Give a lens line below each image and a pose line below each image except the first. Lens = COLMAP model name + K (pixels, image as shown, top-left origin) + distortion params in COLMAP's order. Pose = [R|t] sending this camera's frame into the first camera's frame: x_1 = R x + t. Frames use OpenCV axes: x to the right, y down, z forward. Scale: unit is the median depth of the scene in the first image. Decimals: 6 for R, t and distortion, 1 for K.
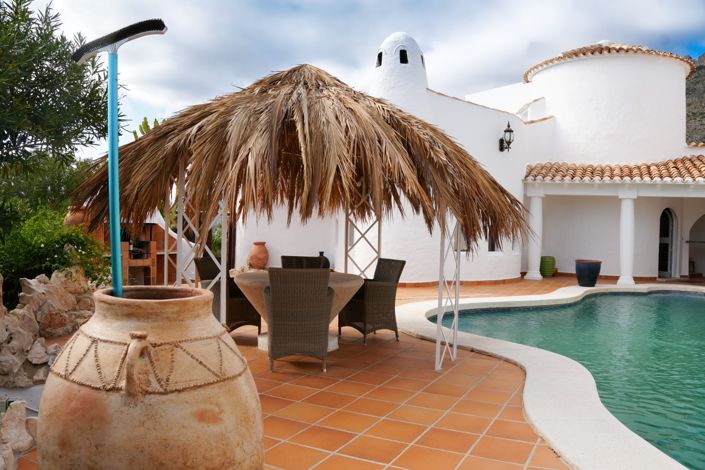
lens RADIAL K [[568.0, 0, 354.7], [0, 568.0, 227.6], [0, 0, 1]] dist [-0.202446, 0.125104]
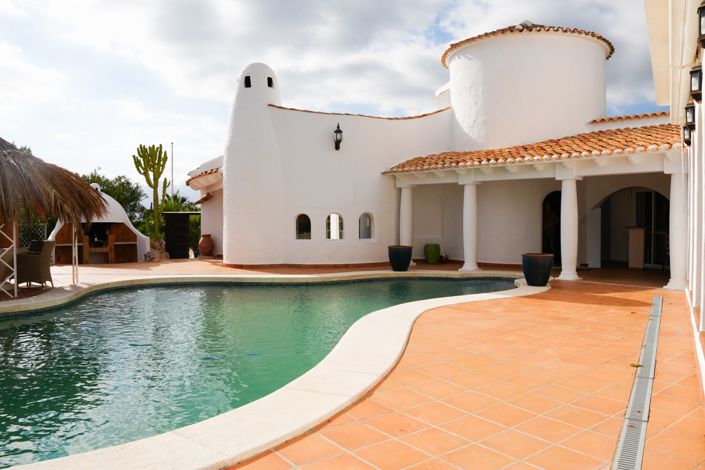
lens RADIAL K [[568.0, 0, 347.9], [0, 568.0, 230.7], [0, 0, 1]] dist [-0.202446, 0.125104]
pose [[0.909307, -0.021813, -0.415554, 1.127788], [0.025700, 0.999663, 0.003763, 0.034493], [0.415332, -0.014101, 0.909561, -0.051822]]
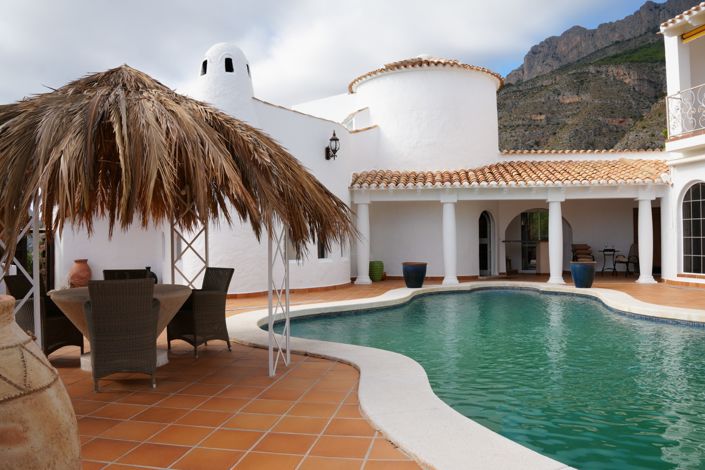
lens RADIAL K [[568.0, 0, 352.6], [0, 568.0, 227.4], [0, 0, 1]] dist [-0.202446, 0.125104]
pose [[0.956312, -0.032578, 0.290526, 0.004446], [0.039184, 0.999088, -0.016948, 0.009379], [-0.289709, 0.027592, 0.956717, 0.006796]]
